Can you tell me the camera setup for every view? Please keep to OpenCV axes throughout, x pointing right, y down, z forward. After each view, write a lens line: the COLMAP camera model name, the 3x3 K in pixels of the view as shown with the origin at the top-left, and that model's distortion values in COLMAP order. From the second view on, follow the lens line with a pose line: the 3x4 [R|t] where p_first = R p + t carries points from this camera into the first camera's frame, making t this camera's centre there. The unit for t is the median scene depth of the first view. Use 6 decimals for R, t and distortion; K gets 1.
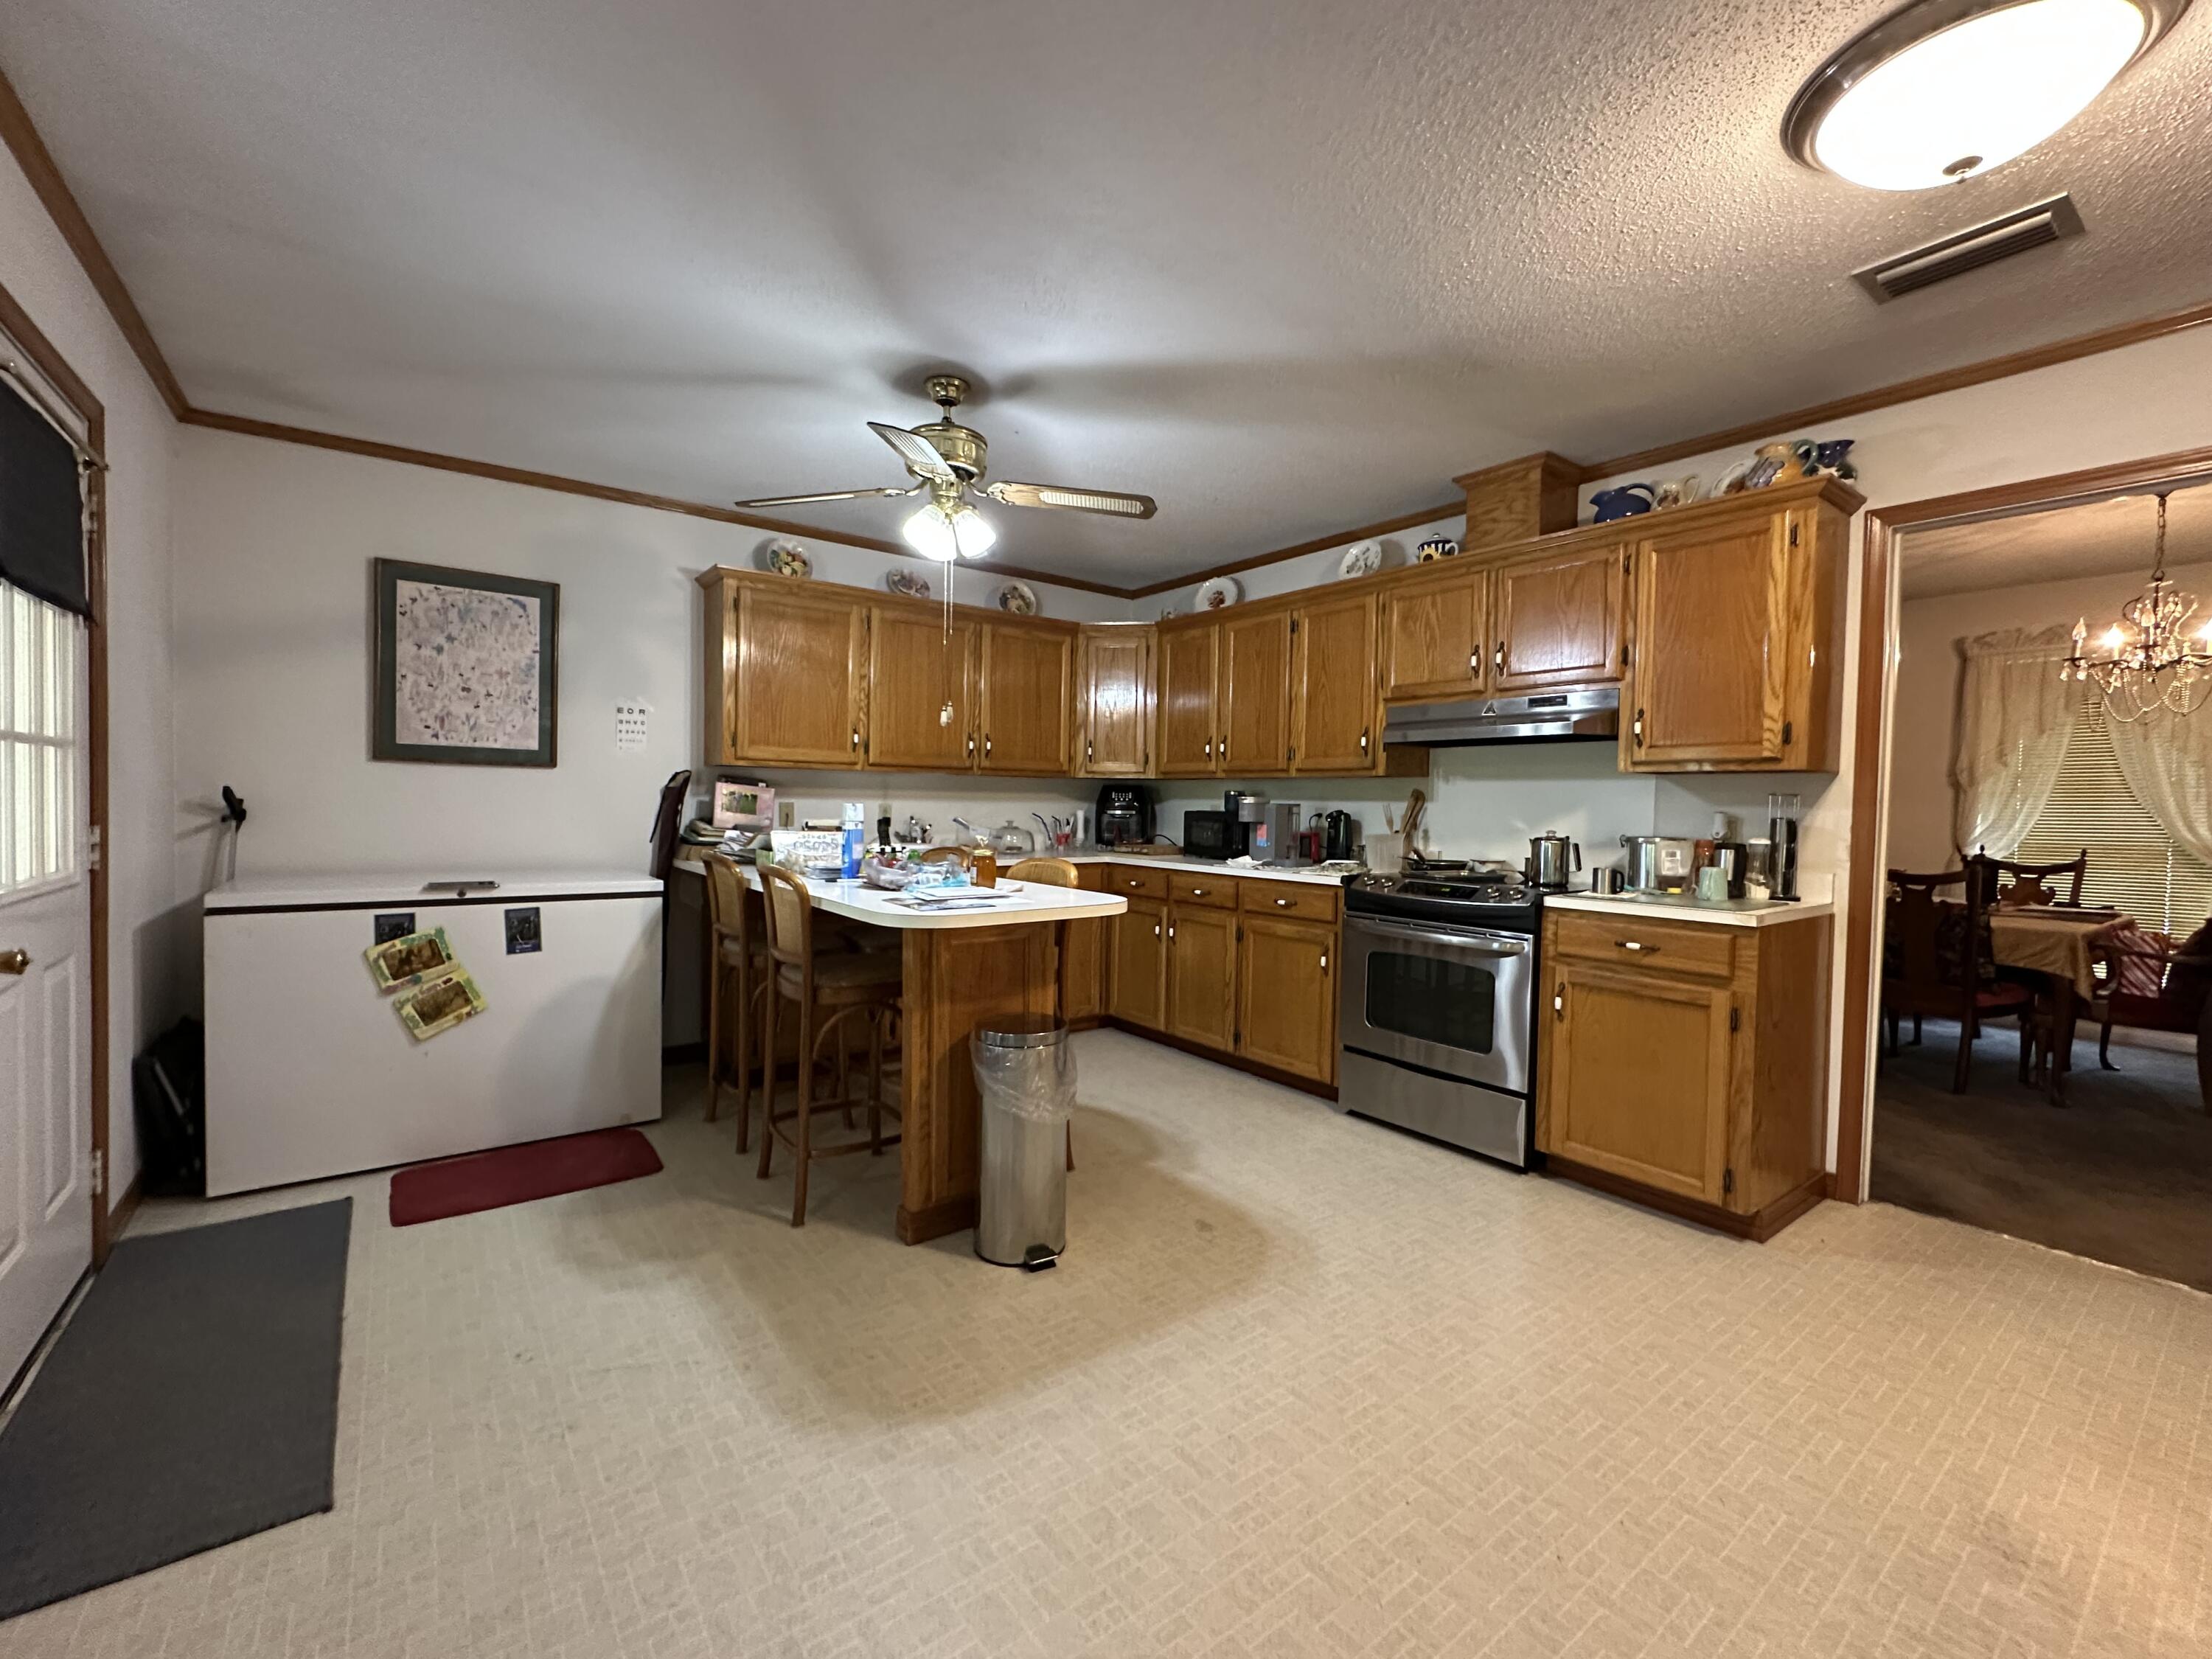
lens RADIAL K [[928.0, 0, 1108.1], [0, 928.0, 828.7], [0, 0, 1]] dist [-0.001344, -0.000545]
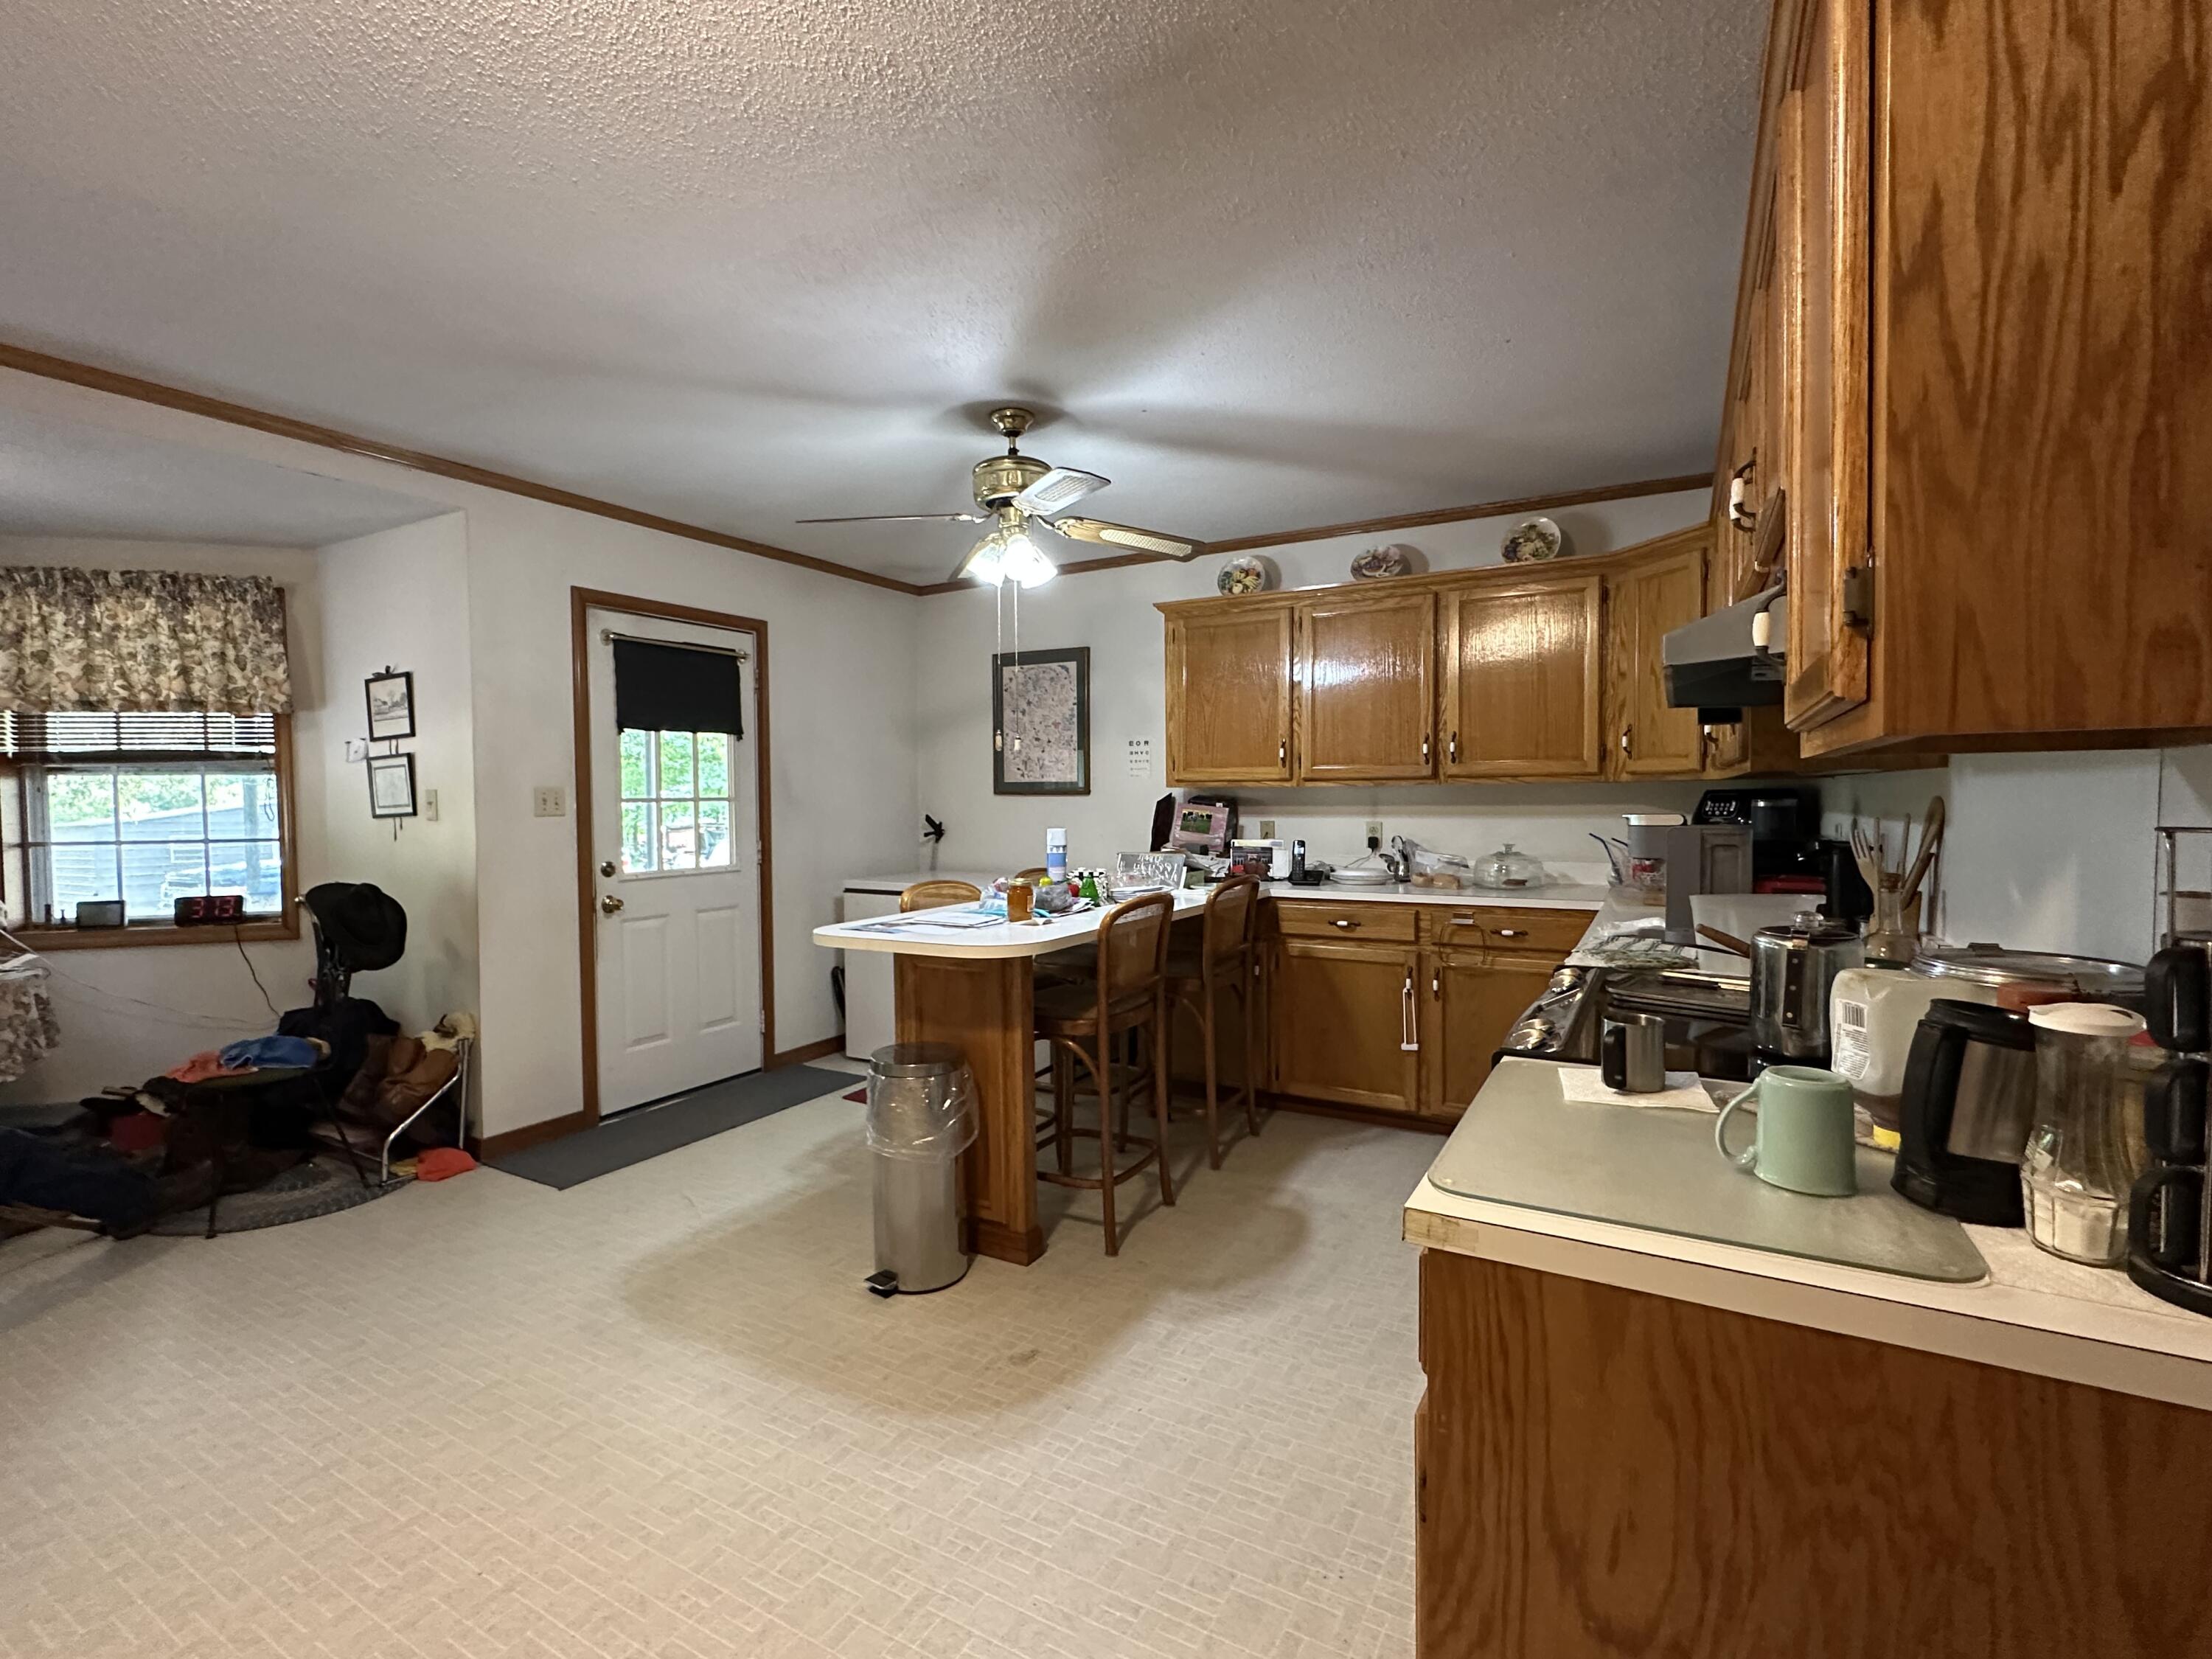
lens RADIAL K [[1000.3, 0, 1107.3], [0, 1000.3, 829.3], [0, 0, 1]] dist [-0.002185, 0.000032]
pose [[0.389993, 0.009115, -0.920773, 0.698917], [-0.010677, 0.999929, 0.005377, -0.029377], [0.920756, 0.007734, 0.390062, 0.541616]]
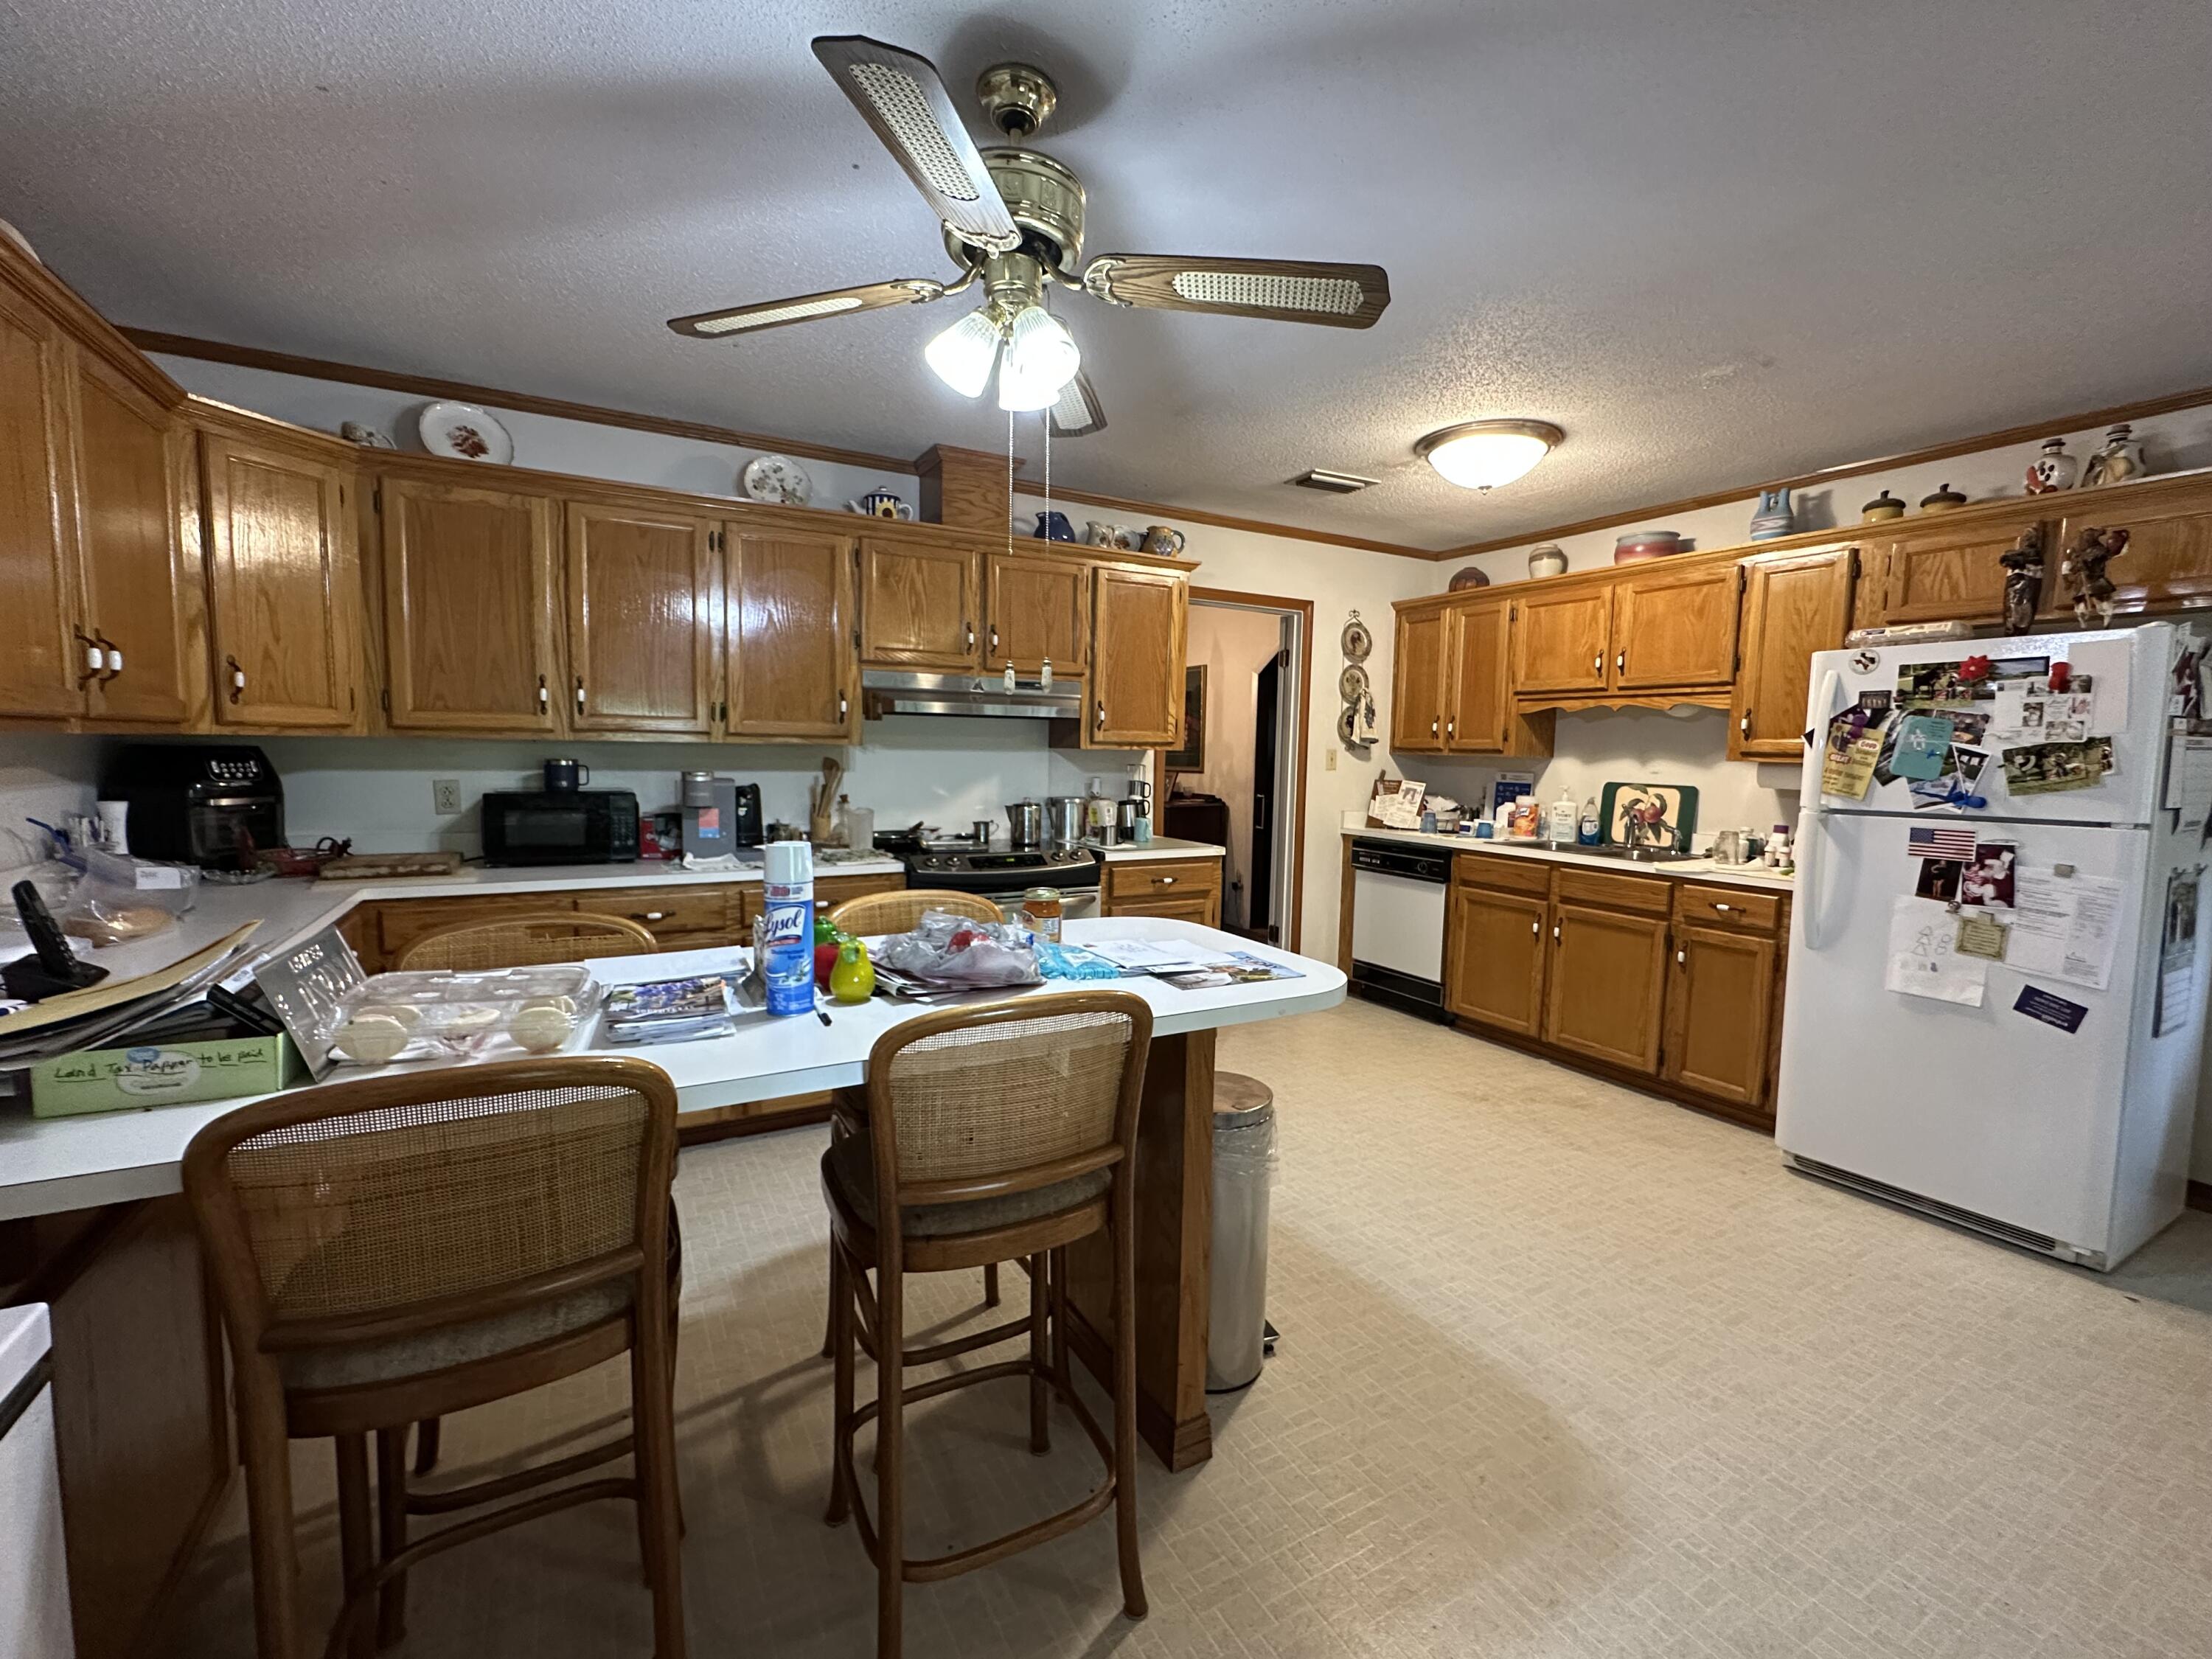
lens RADIAL K [[928.0, 0, 1107.2], [0, 928.0, 829.2], [0, 0, 1]] dist [-0.001344, -0.000545]
pose [[0.137425, -0.102192, 0.985226, -0.618967], [0.014756, 0.994764, 0.101123, -0.069959], [-0.990402, 0.000642, 0.138214, 0.695642]]
